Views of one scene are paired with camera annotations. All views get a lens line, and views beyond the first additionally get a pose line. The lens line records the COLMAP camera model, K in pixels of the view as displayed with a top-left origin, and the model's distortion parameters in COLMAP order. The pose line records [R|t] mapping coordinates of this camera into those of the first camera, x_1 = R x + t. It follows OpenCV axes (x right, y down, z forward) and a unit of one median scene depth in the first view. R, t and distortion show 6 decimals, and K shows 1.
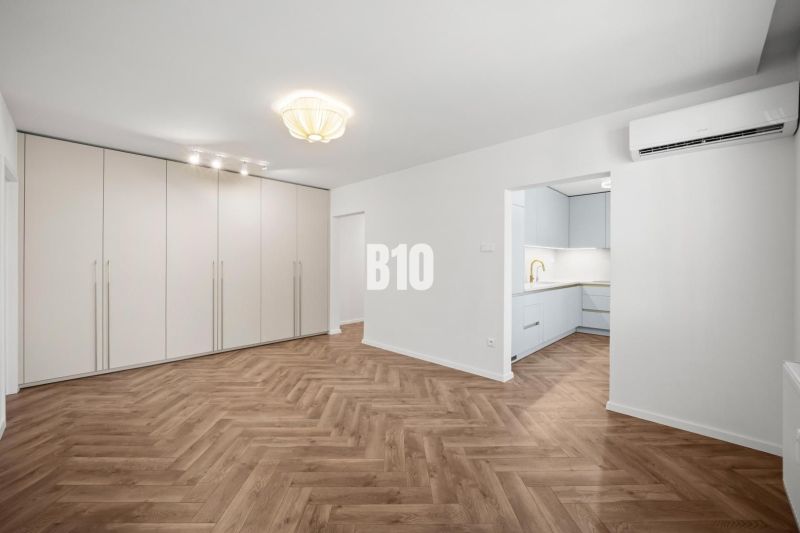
lens RADIAL K [[331.2, 0, 397.9], [0, 331.2, 263.2], [0, 0, 1]] dist [-0.003374, 0.001206]
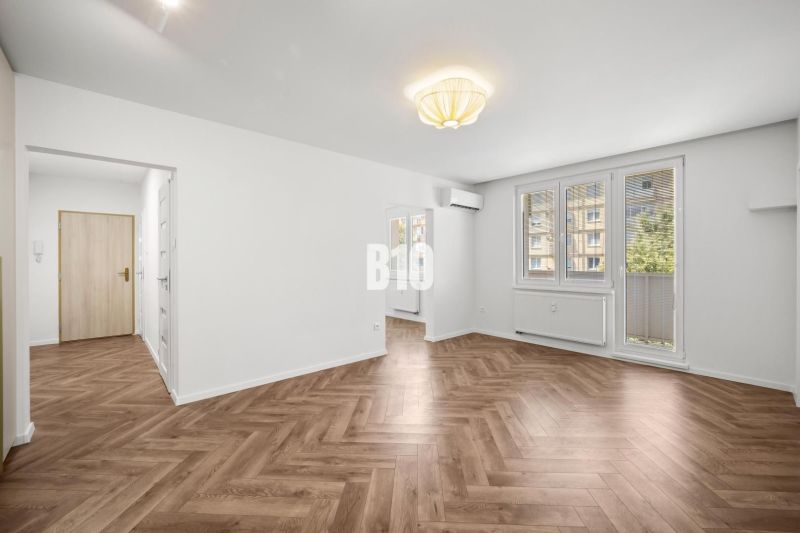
lens RADIAL K [[331.2, 0, 400.4], [0, 331.2, 264.5], [0, 0, 1]] dist [-0.003374, 0.001206]
pose [[0.049236, -0.012702, 0.998706, -0.935476], [0.004059, 0.999913, 0.012517, -0.001122], [-0.998779, 0.003437, 0.049283, 0.875565]]
